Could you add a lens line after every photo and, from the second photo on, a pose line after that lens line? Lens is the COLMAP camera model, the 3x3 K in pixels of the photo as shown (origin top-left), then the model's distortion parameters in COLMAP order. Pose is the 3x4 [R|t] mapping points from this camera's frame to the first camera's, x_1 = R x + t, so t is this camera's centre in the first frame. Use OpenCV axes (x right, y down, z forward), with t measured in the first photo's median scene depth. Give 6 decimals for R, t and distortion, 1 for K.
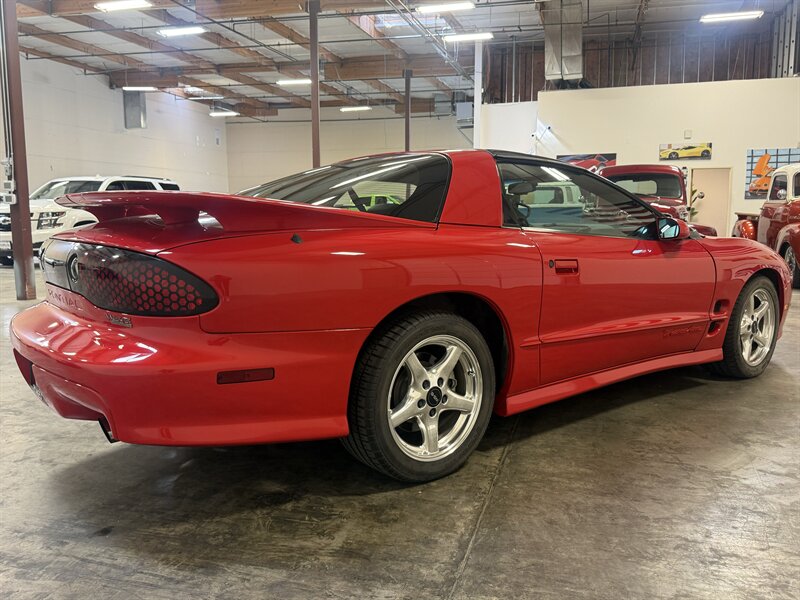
lens RADIAL K [[666.9, 0, 400.0], [0, 666.9, 300.0], [0, 0, 1]] dist [0.098478, -0.166713]
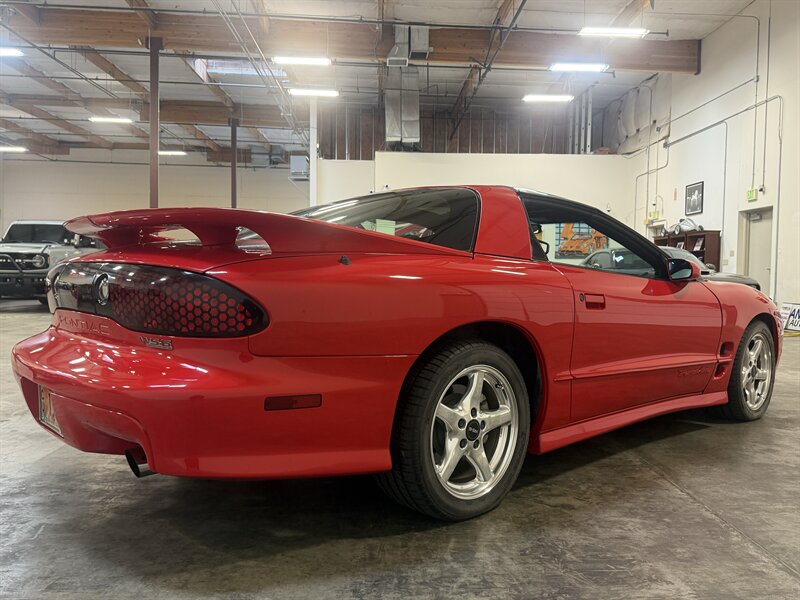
lens RADIAL K [[666.9, 0, 400.0], [0, 666.9, 300.0], [0, 0, 1]] dist [0.098478, -0.166713]
pose [[0.947455, 0.005521, 0.319841, -0.097108], [0.021150, 0.996582, -0.079856, 0.004777], [-0.319189, 0.082424, 0.944100, 0.028758]]
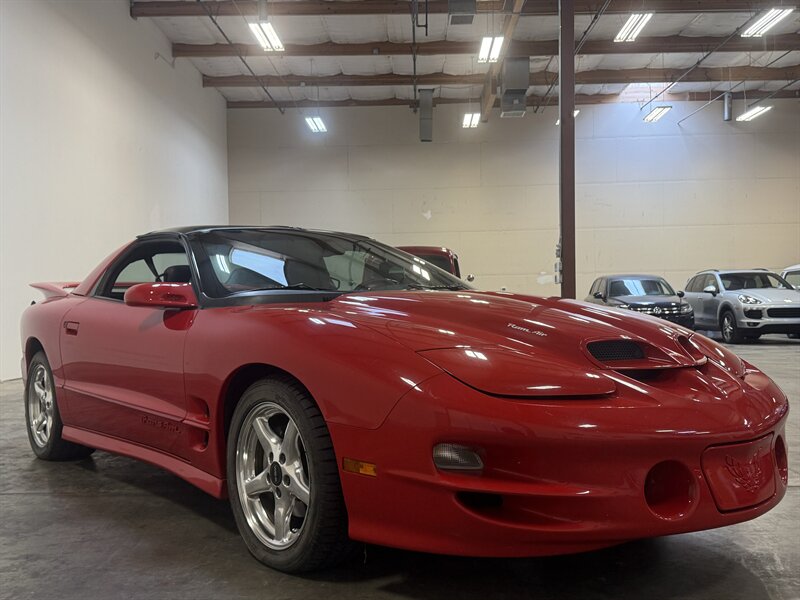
lens RADIAL K [[800.7, 0, 400.0], [0, 800.7, 300.0], [0, 0, 1]] dist [0.155363, -0.318125]
pose [[0.244276, -0.017080, -0.969555, 0.284462], [-0.104182, 0.993595, -0.043752, -0.016551], [0.964093, 0.111698, 0.240932, 0.215169]]
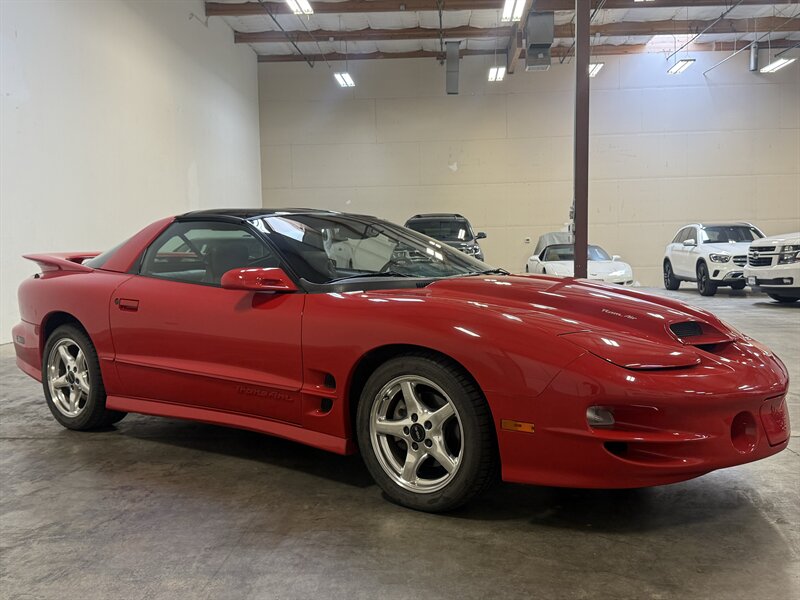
lens RADIAL K [[800.7, 0, 400.0], [0, 800.7, 300.0], [0, 0, 1]] dist [0.155363, -0.318125]
pose [[0.207516, 0.052885, -0.976801, 0.331792], [-0.104160, 0.994056, 0.031691, -0.028994], [0.972671, 0.095167, 0.211791, 0.208320]]
